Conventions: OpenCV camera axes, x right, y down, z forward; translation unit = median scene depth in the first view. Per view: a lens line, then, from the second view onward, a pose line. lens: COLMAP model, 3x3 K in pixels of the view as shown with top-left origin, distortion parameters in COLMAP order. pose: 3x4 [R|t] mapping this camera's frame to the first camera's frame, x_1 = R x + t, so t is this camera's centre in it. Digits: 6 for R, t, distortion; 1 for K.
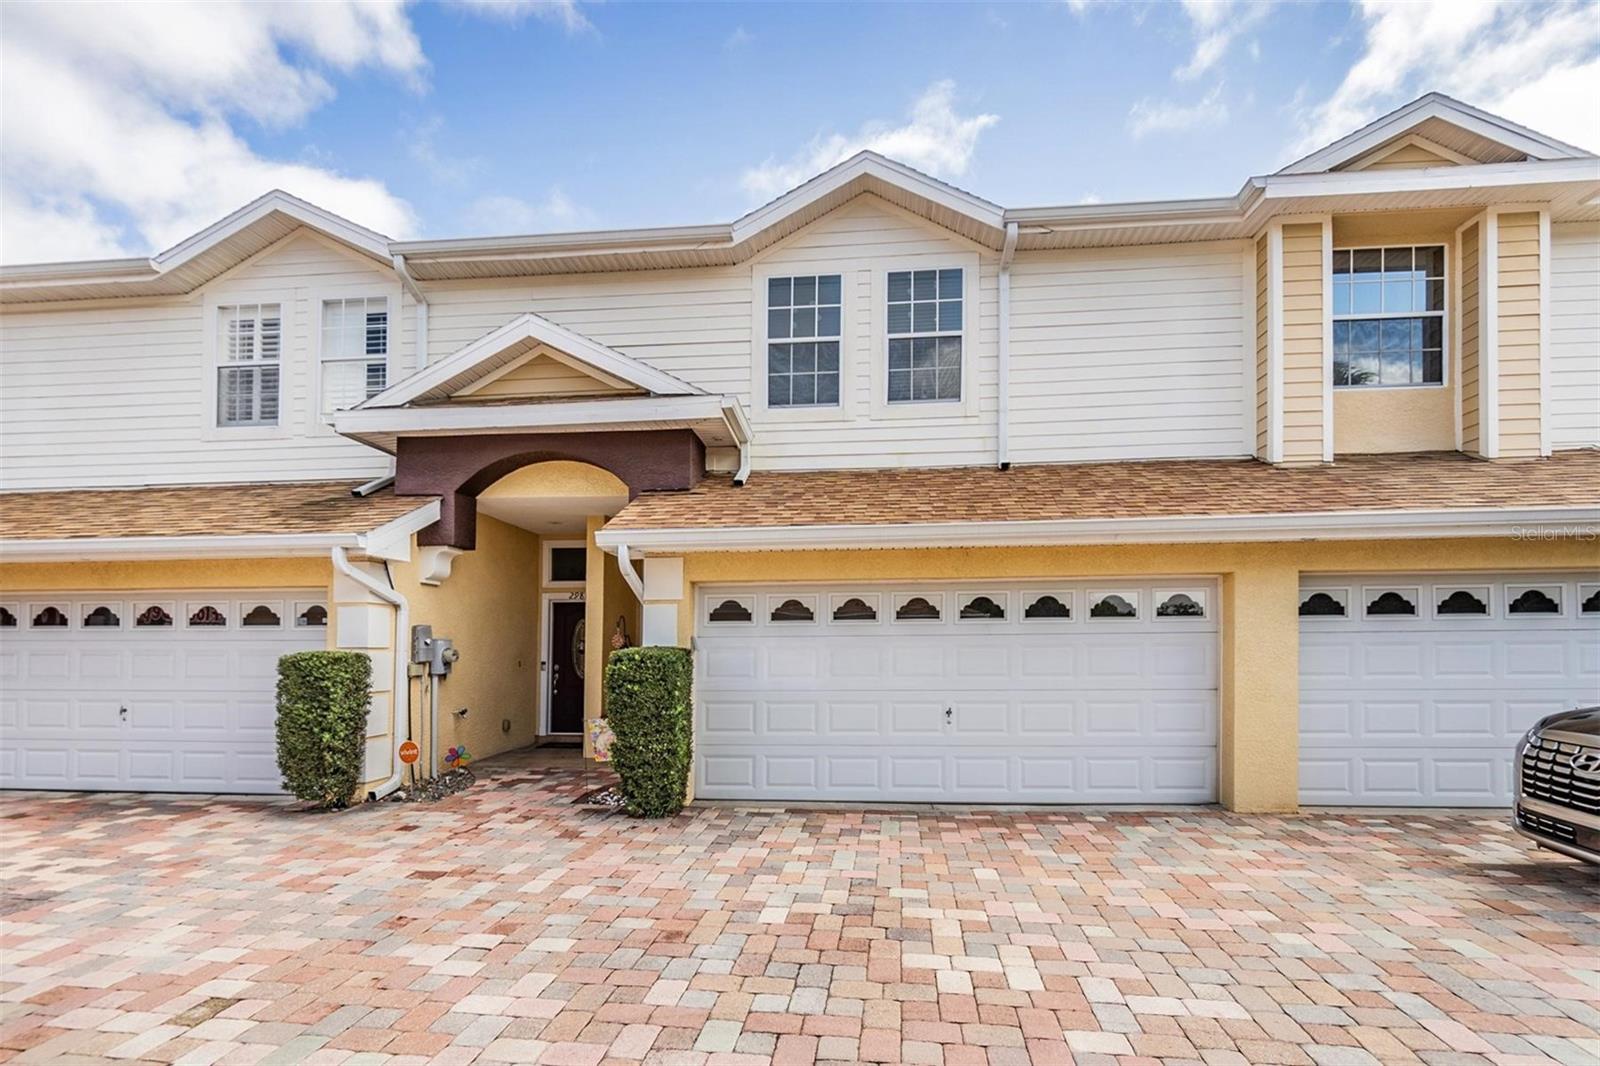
lens RADIAL K [[696.8, 0, 815.5], [0, 696.8, 529.7], [0, 0, 1]] dist [-0.005611, 0.001133]
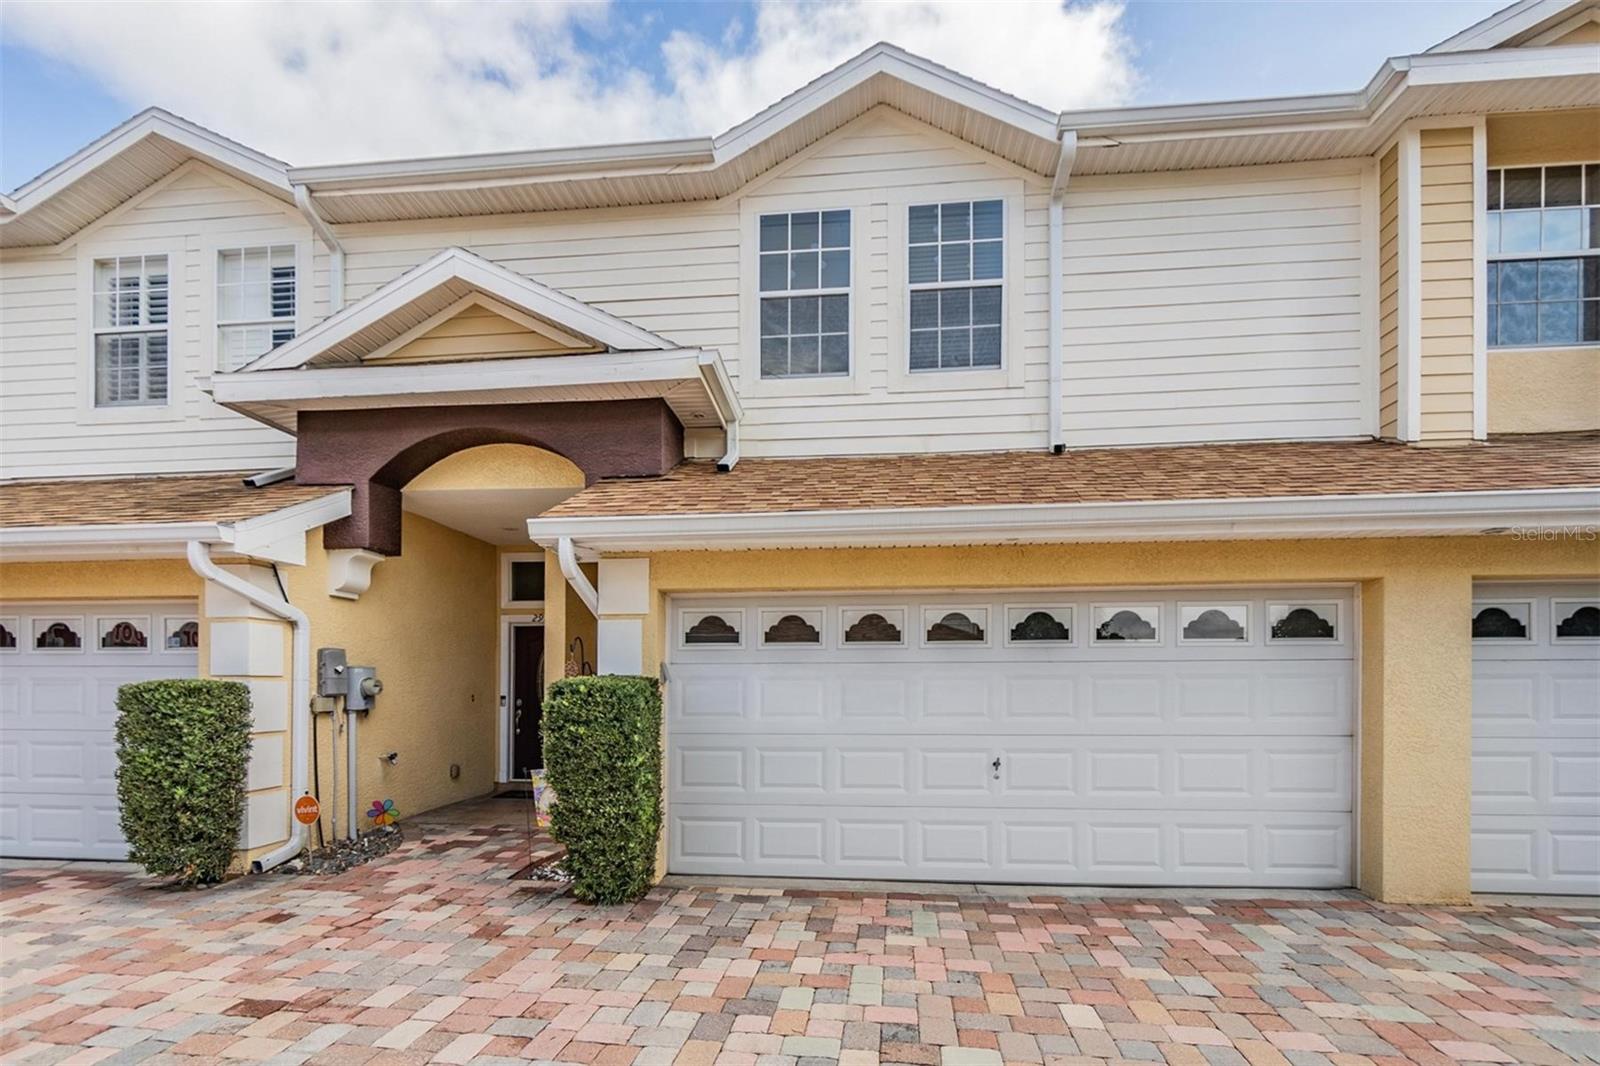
lens RADIAL K [[696.8, 0, 783.3], [0, 696.8, 536.9], [0, 0, 1]] dist [-0.005611, 0.001133]
pose [[0.998796, -0.006886, -0.048581, -0.004183], [0.004874, 0.999130, -0.041415, 0.044561], [0.048824, 0.041129, 0.997960, 0.221165]]
